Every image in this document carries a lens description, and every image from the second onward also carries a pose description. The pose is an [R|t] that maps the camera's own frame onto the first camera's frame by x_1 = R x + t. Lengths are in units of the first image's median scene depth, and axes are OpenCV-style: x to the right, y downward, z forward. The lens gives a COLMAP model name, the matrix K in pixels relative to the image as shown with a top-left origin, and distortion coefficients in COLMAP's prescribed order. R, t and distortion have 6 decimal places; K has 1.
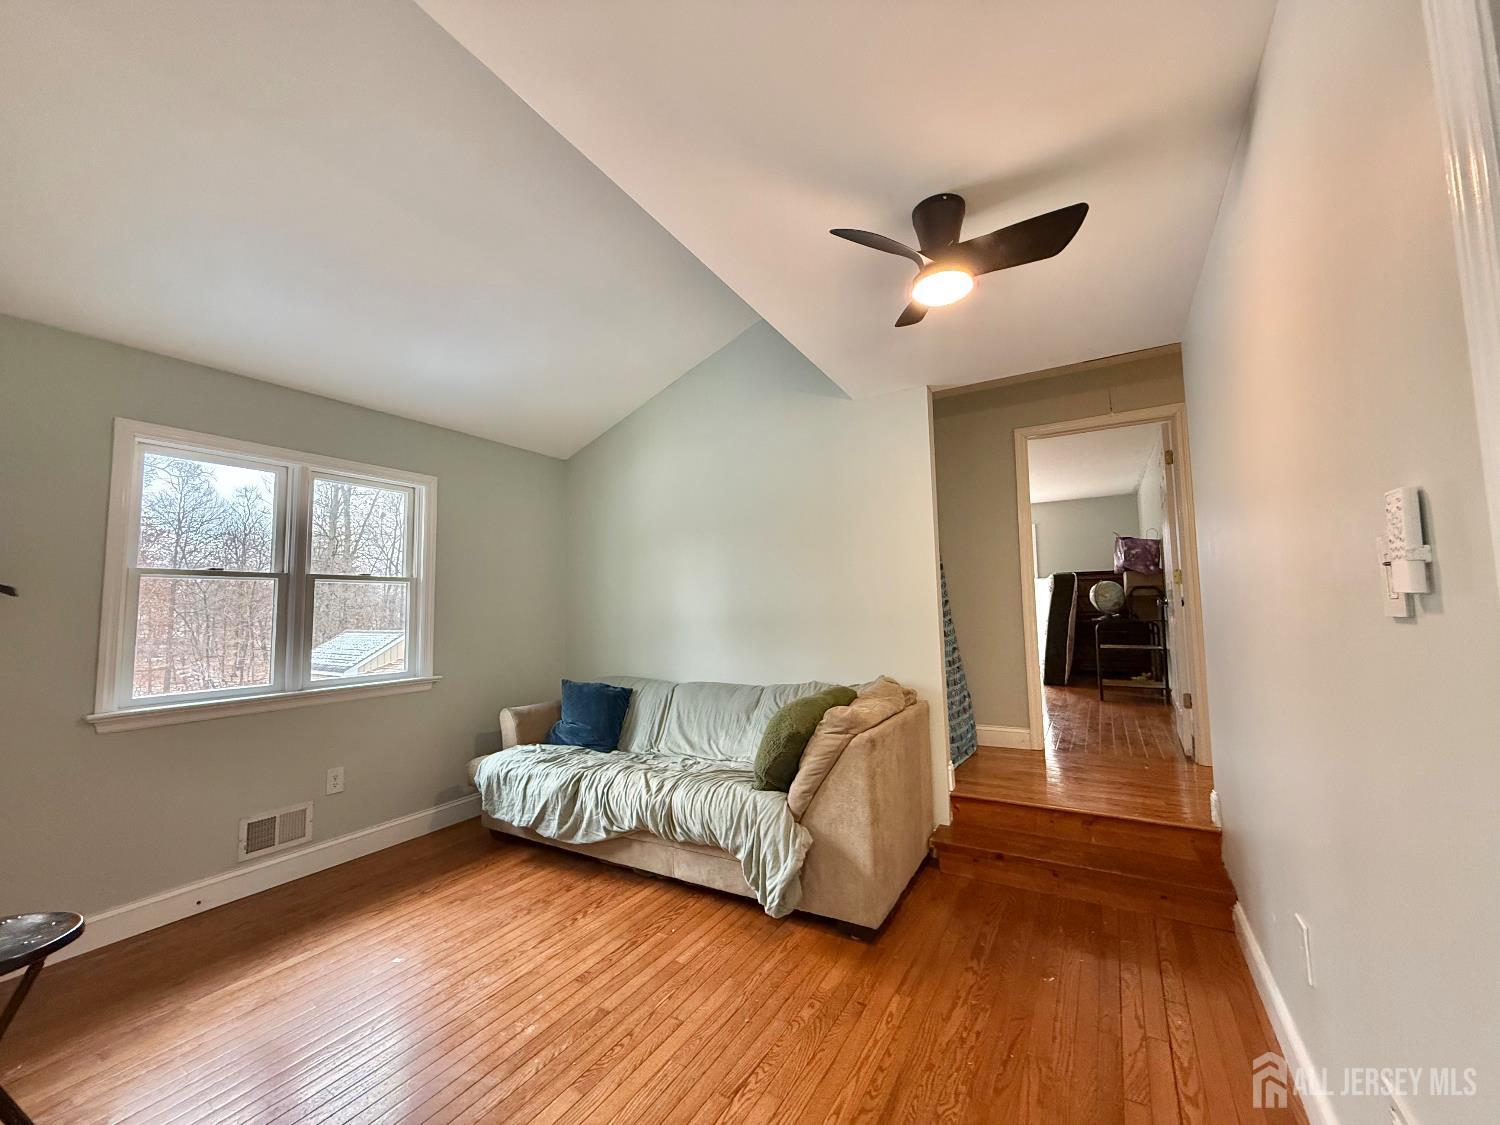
lens RADIAL K [[597.3, 0, 745.2], [0, 597.3, 560.9], [0, 0, 1]] dist [-0.000575, 0.000515]
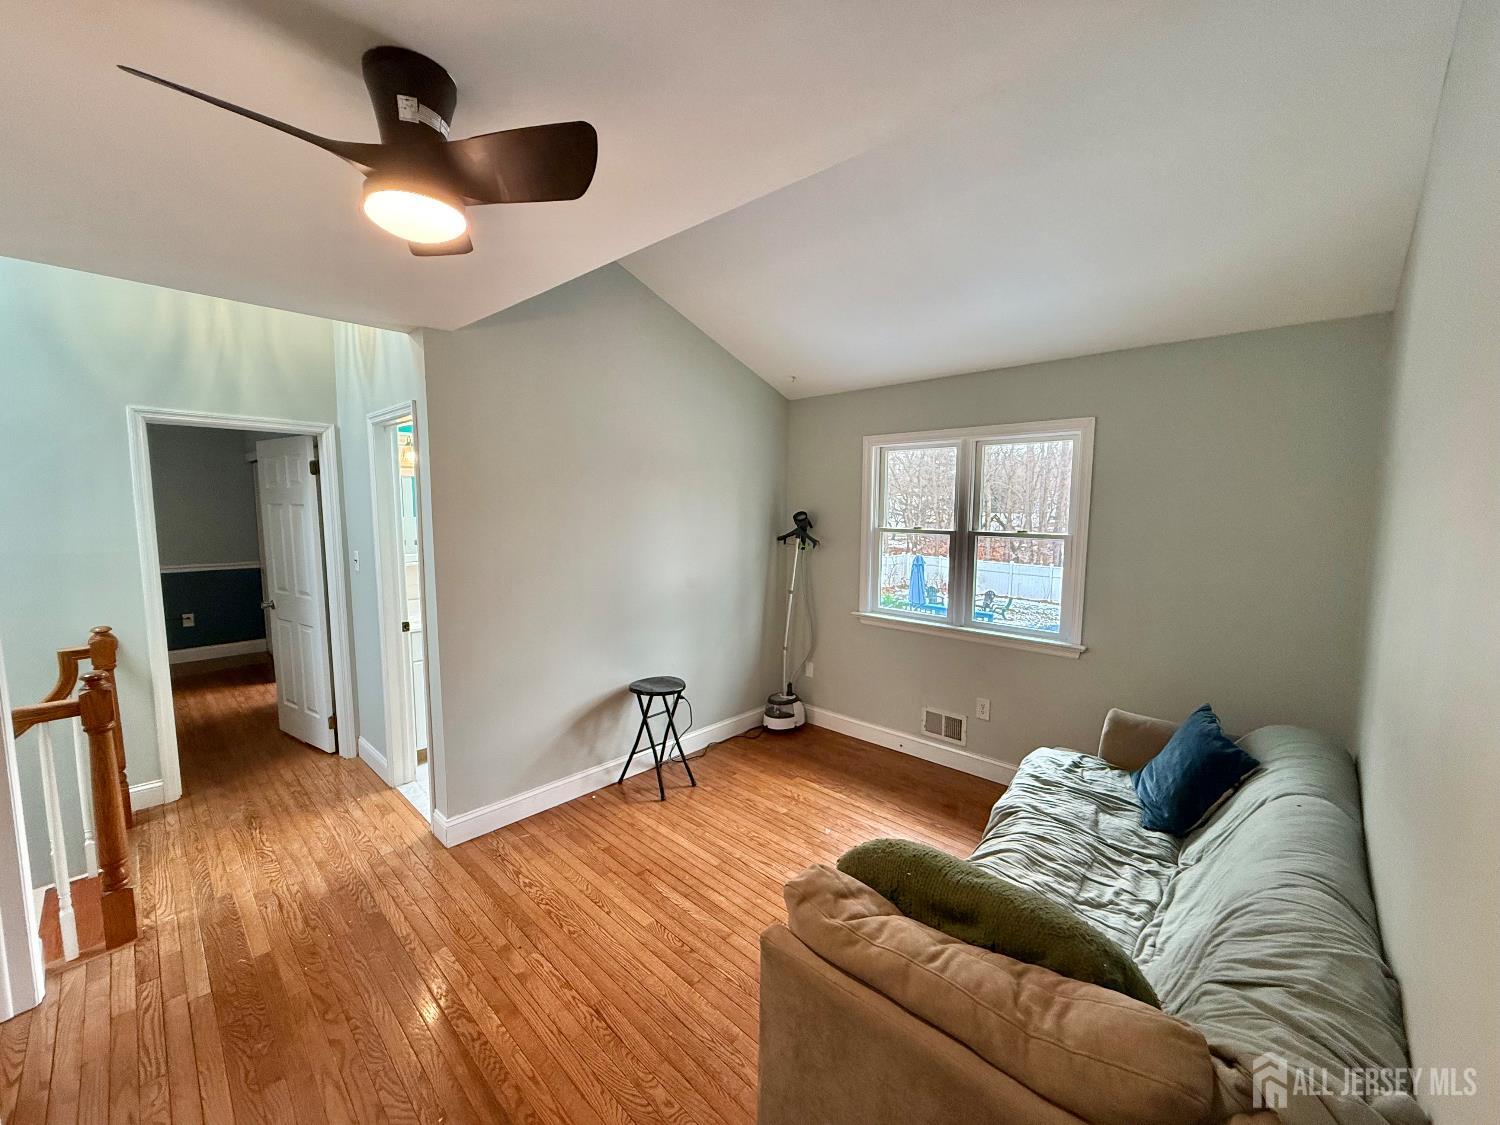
lens RADIAL K [[597.3, 0, 745.2], [0, 597.3, 560.9], [0, 0, 1]] dist [-0.000575, 0.000515]
pose [[-0.224724, 0.110104, -0.968182, 0.510261], [0.080625, 0.992290, 0.094132, -0.066376], [0.971081, -0.056906, -0.231869, 0.824448]]
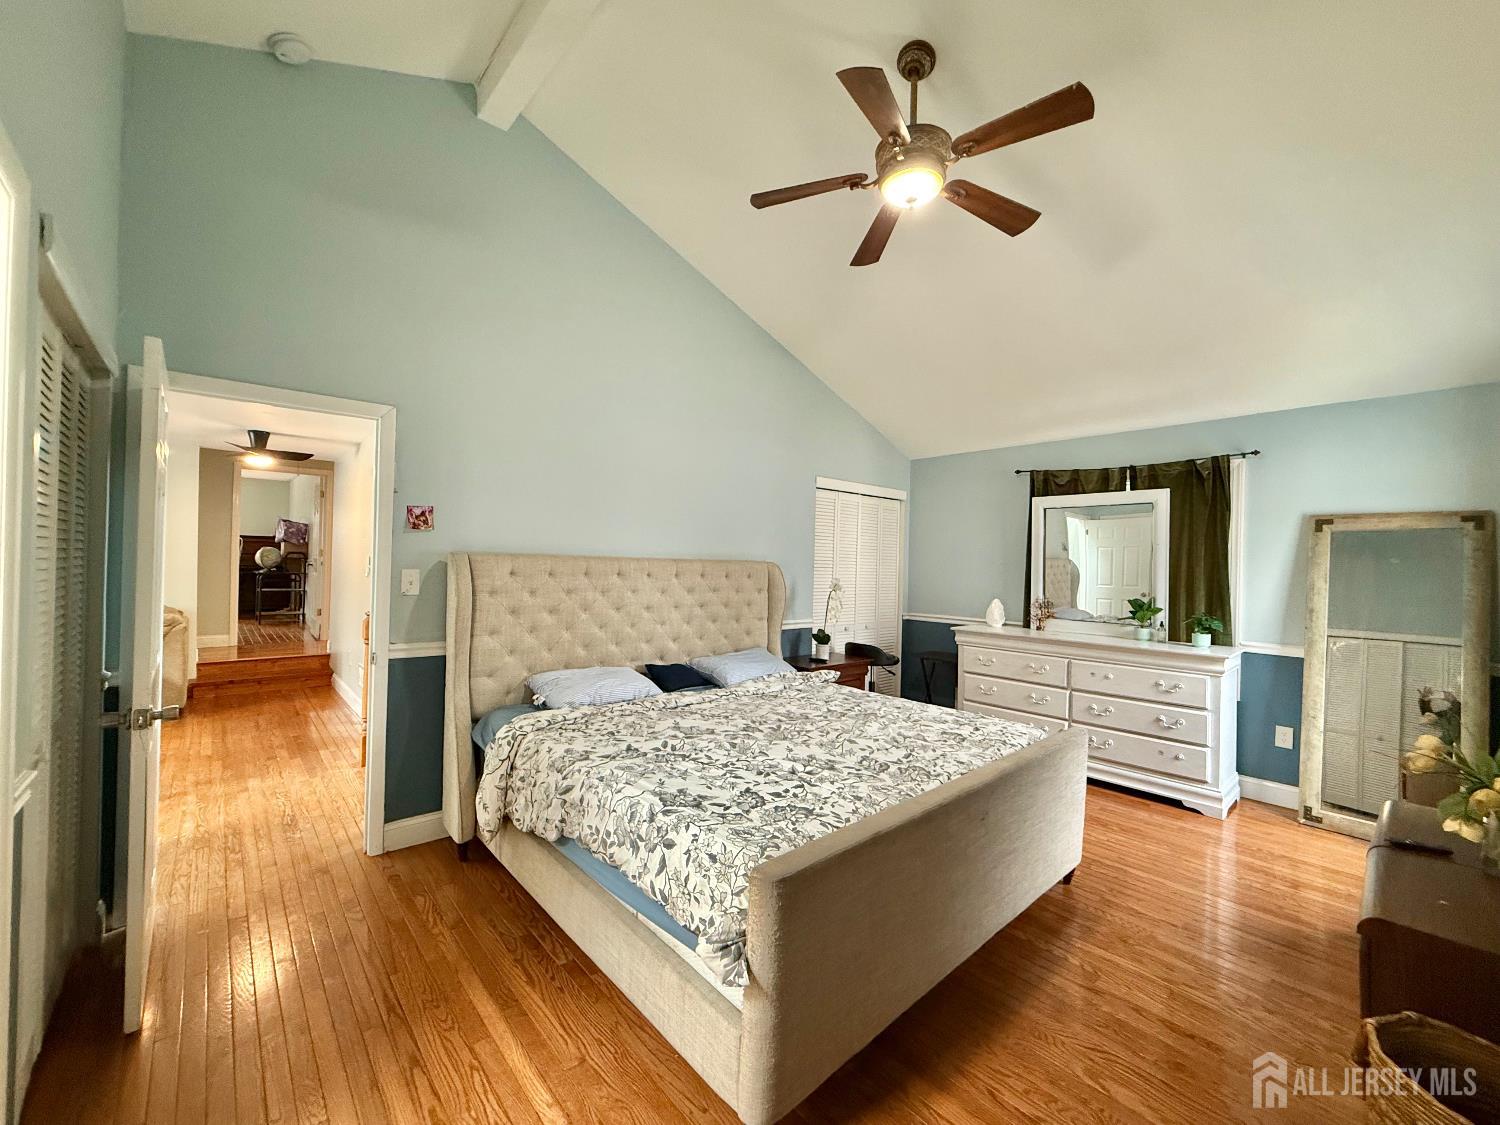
lens RADIAL K [[597.3, 0, 745.2], [0, 597.3, 560.9], [0, 0, 1]] dist [-0.000575, 0.000515]
pose [[0.297454, 0.027570, 0.954338, -0.957680], [-0.110002, 0.993916, 0.005573, -0.143929], [-0.948378, -0.106637, 0.298677, -1.197119]]
